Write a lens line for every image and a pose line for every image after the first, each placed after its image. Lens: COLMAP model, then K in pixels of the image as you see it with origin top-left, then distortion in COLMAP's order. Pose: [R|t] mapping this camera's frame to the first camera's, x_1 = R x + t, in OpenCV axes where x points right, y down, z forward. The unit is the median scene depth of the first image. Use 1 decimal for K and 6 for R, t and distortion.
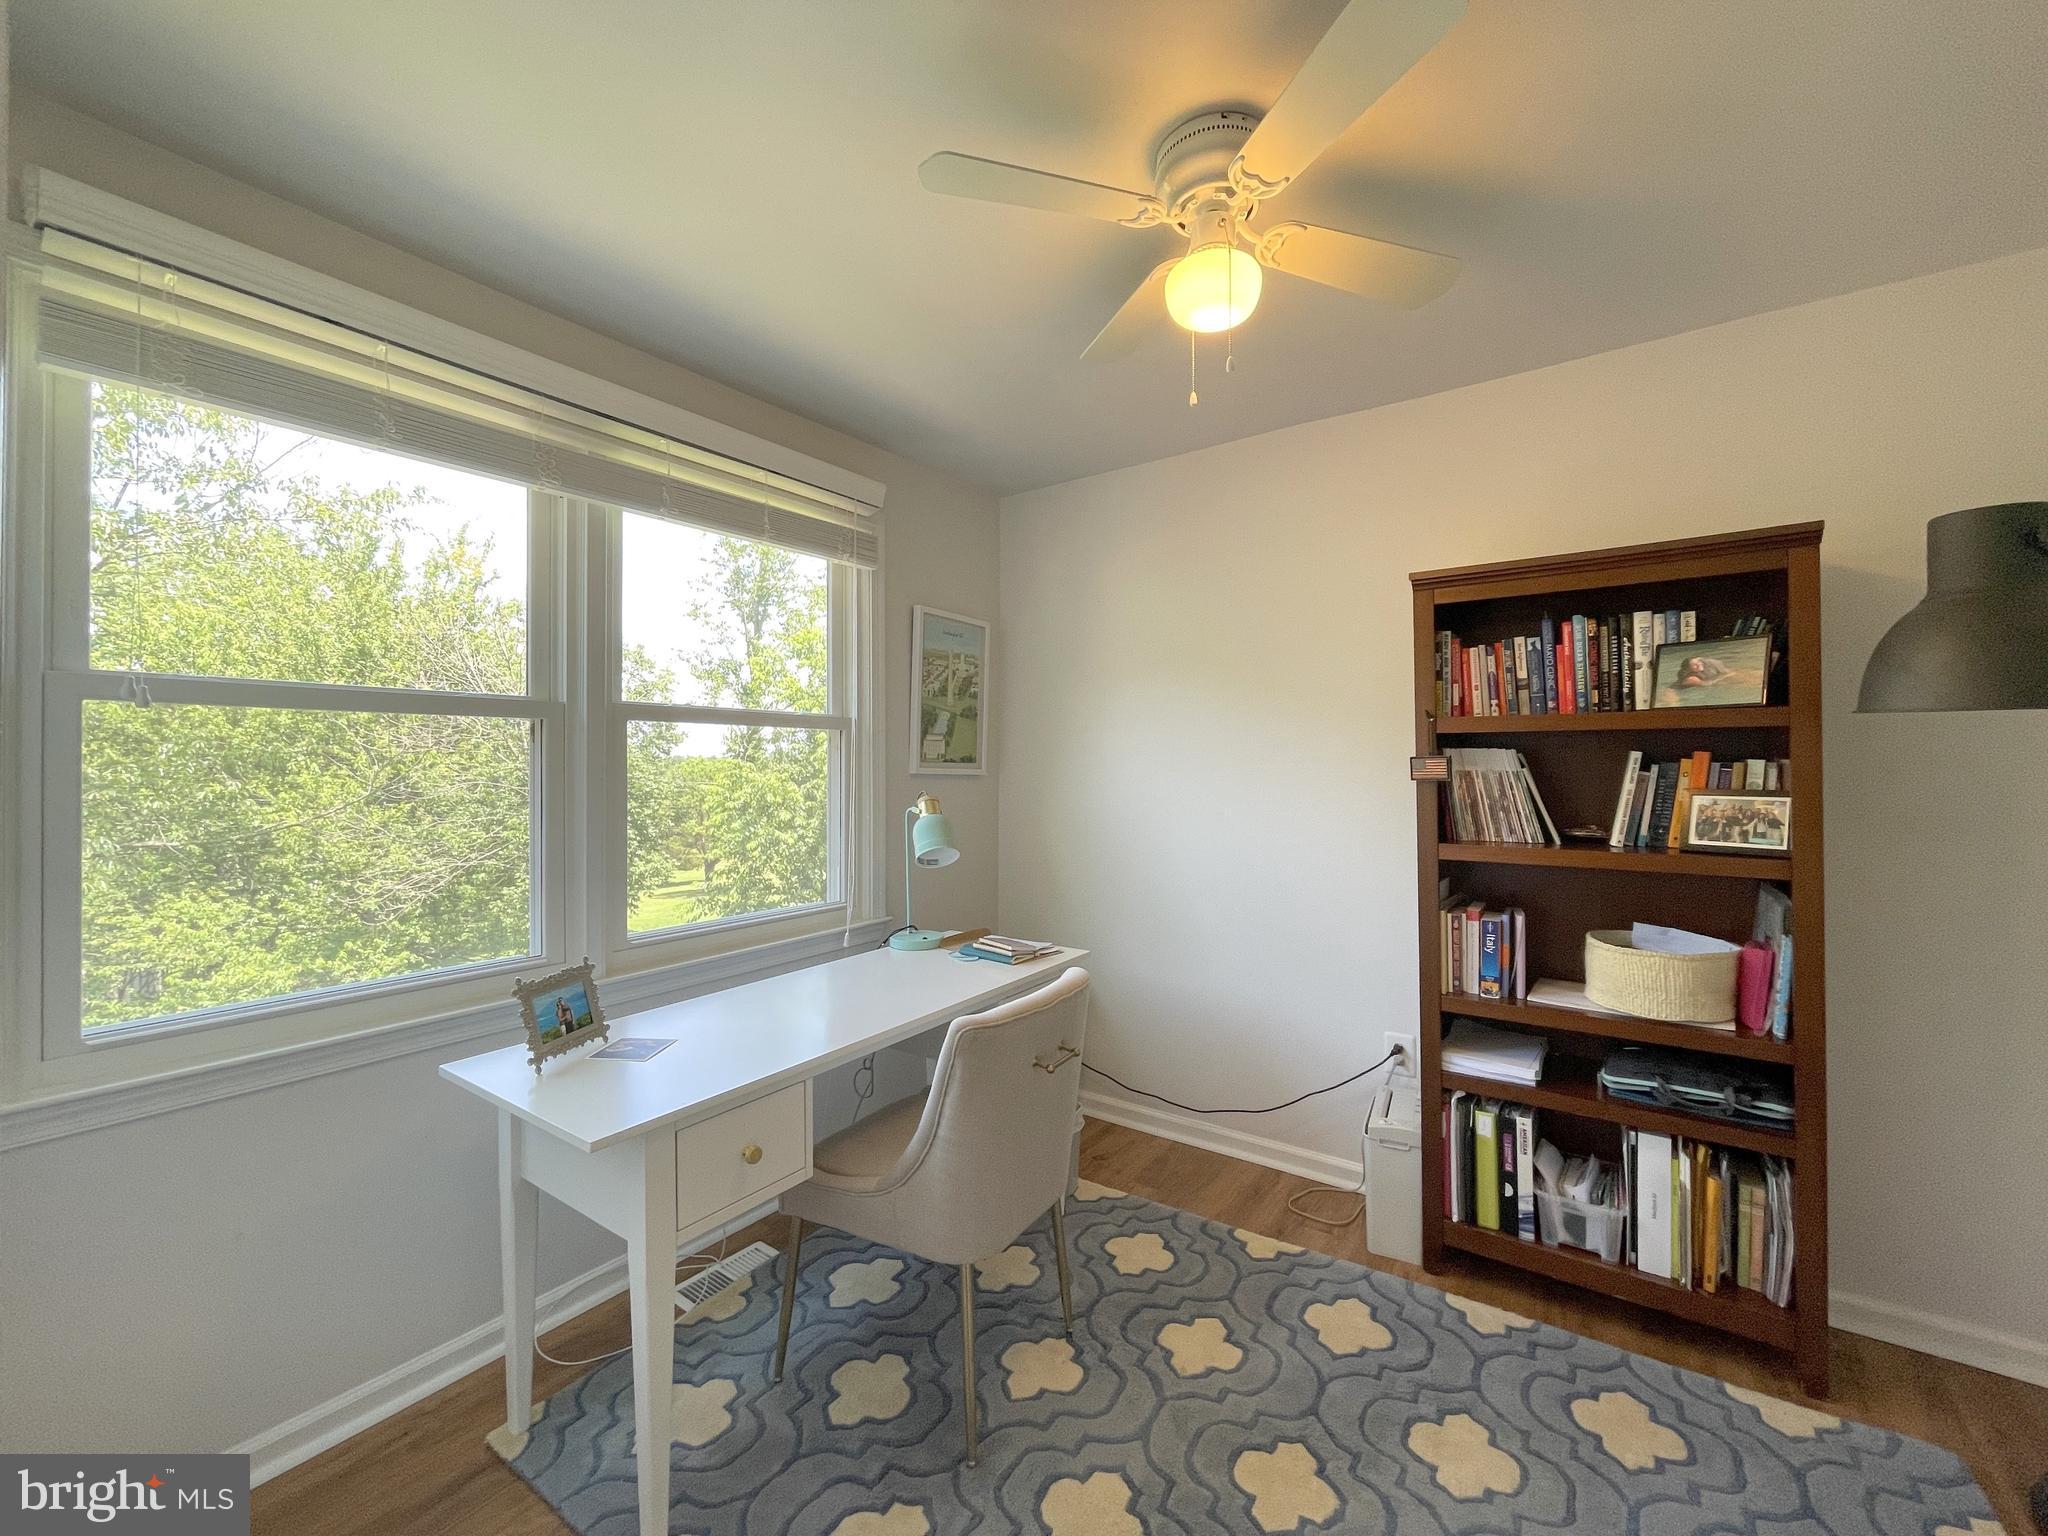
lens RADIAL K [[836.6, 0, 1015.9], [0, 836.6, 768.3], [0, 0, 1]] dist [0.000982, 0.000396]
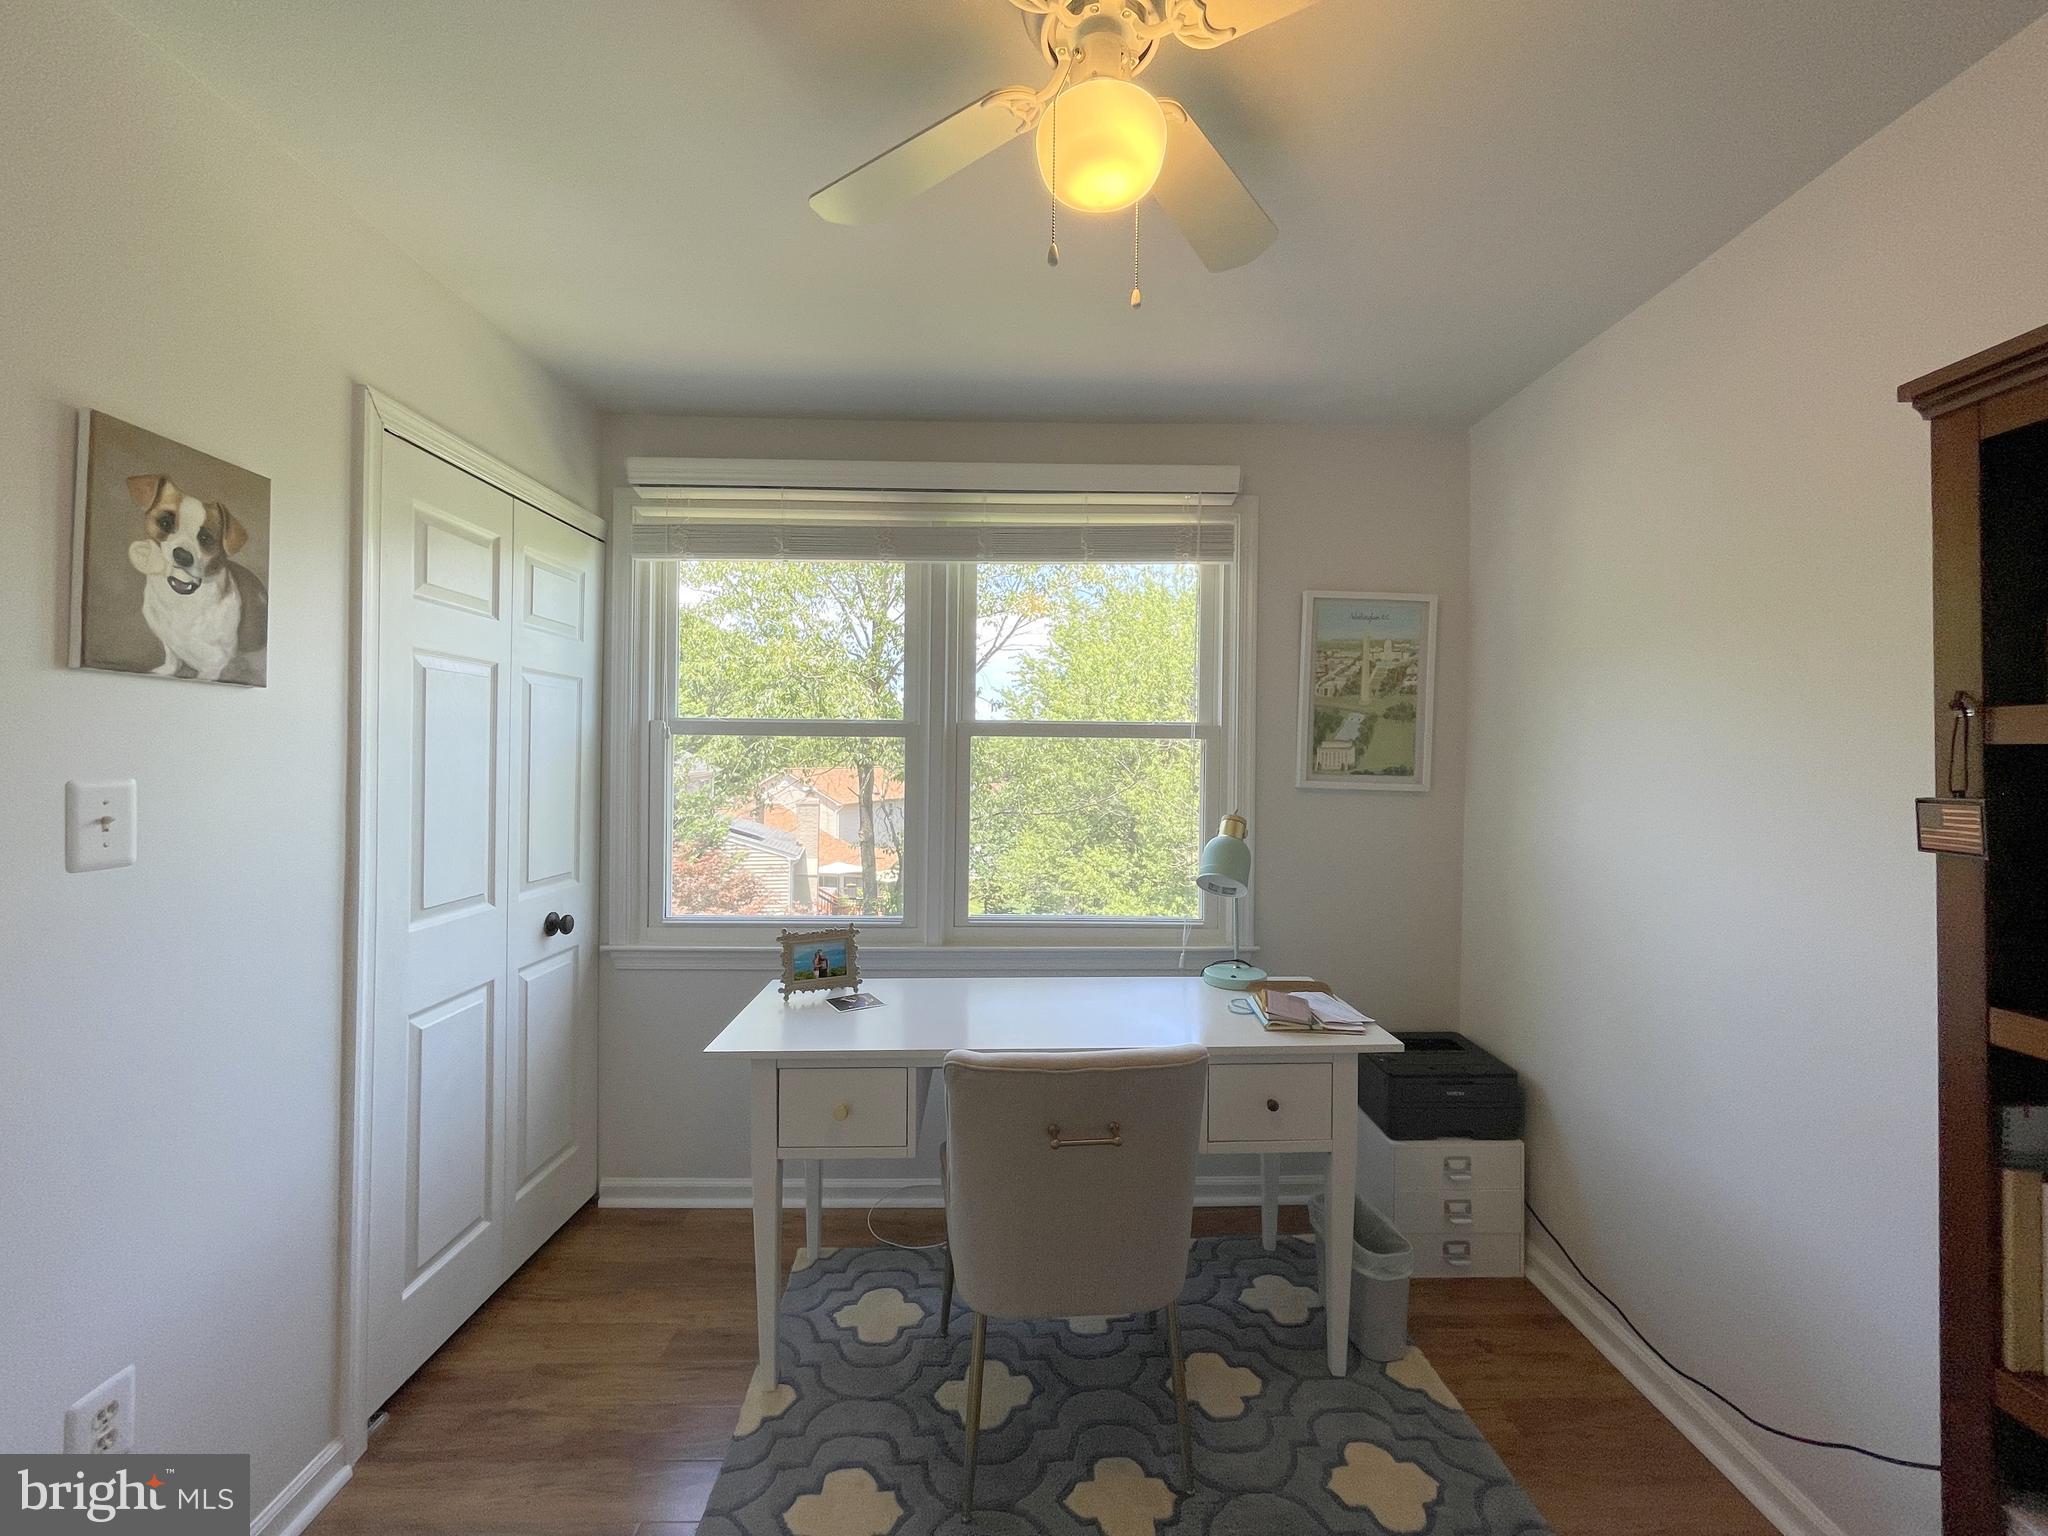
lens RADIAL K [[822.7, 0, 1031.6], [0, 822.7, 771.7], [0, 0, 1]] dist [-0.001577, 0.000902]
pose [[0.599403, 0.020521, -0.800184, 0.386461], [-0.012297, 0.999789, 0.016428, -0.019892], [0.800353, -0.000007, 0.599530, 0.265887]]
